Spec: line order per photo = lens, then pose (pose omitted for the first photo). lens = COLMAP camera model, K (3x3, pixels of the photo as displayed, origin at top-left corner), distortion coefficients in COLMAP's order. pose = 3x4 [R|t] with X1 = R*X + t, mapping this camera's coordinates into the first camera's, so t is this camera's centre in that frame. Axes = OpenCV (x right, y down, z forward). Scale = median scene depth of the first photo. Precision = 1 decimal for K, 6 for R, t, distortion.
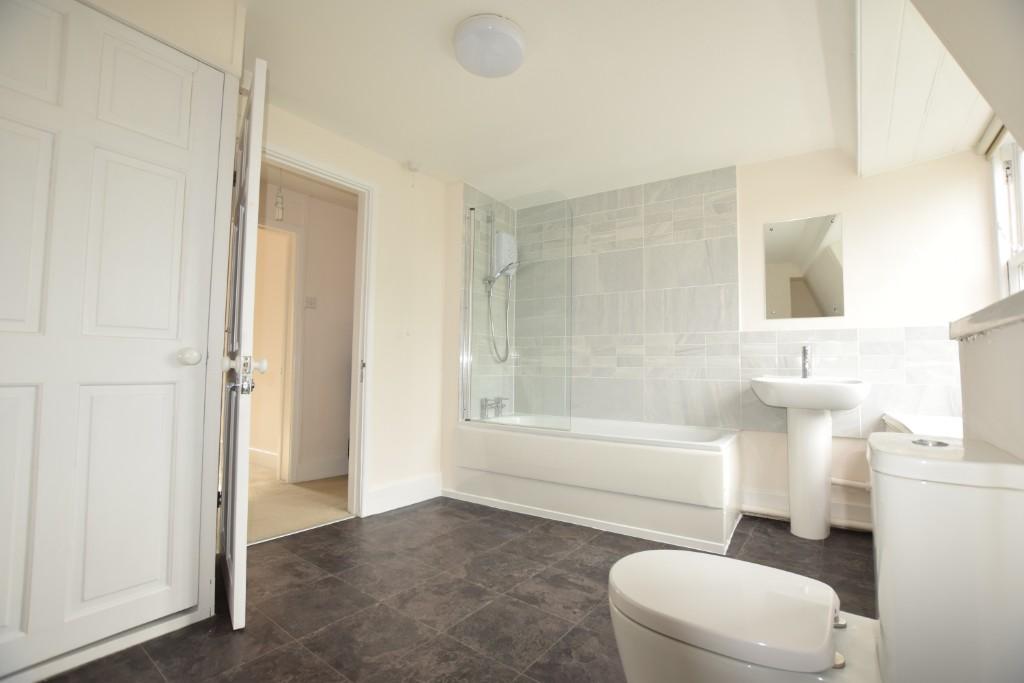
lens RADIAL K [[447.9, 0, 511.5], [0, 447.9, 342.8], [0, 0, 1]] dist [-0.028658, 0.002363]
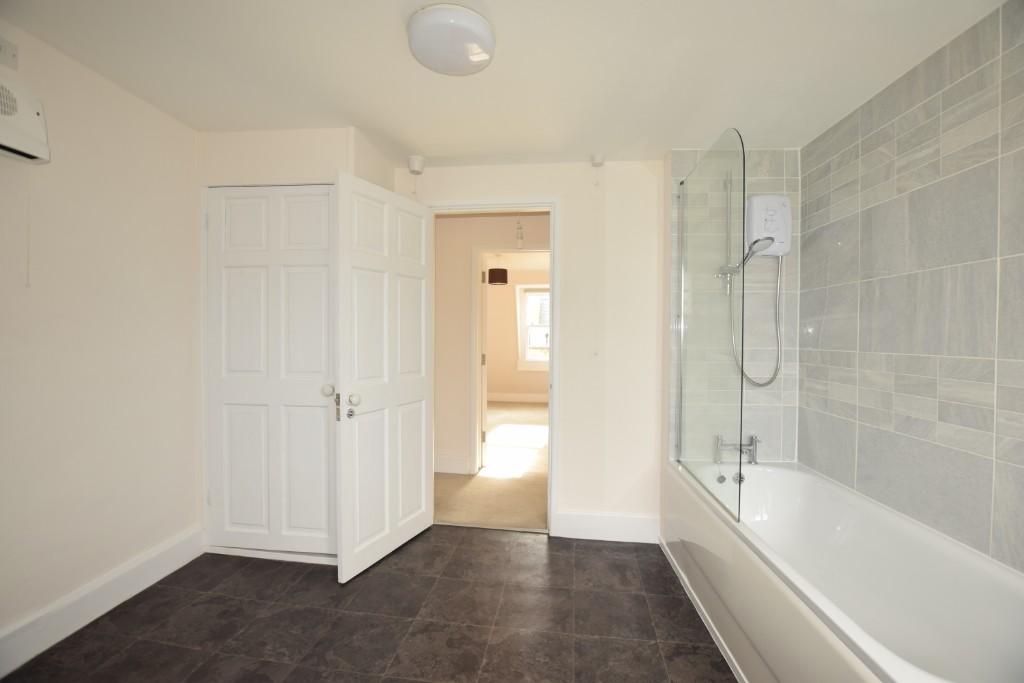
lens RADIAL K [[447.9, 0, 511.1], [0, 447.9, 340.9], [0, 0, 1]] dist [-0.028658, 0.002363]
pose [[0.499885, -0.000840, -0.866091, 0.426007], [0.046415, 0.998588, 0.025821, -0.069520], [0.864847, -0.053107, 0.499218, 0.375409]]
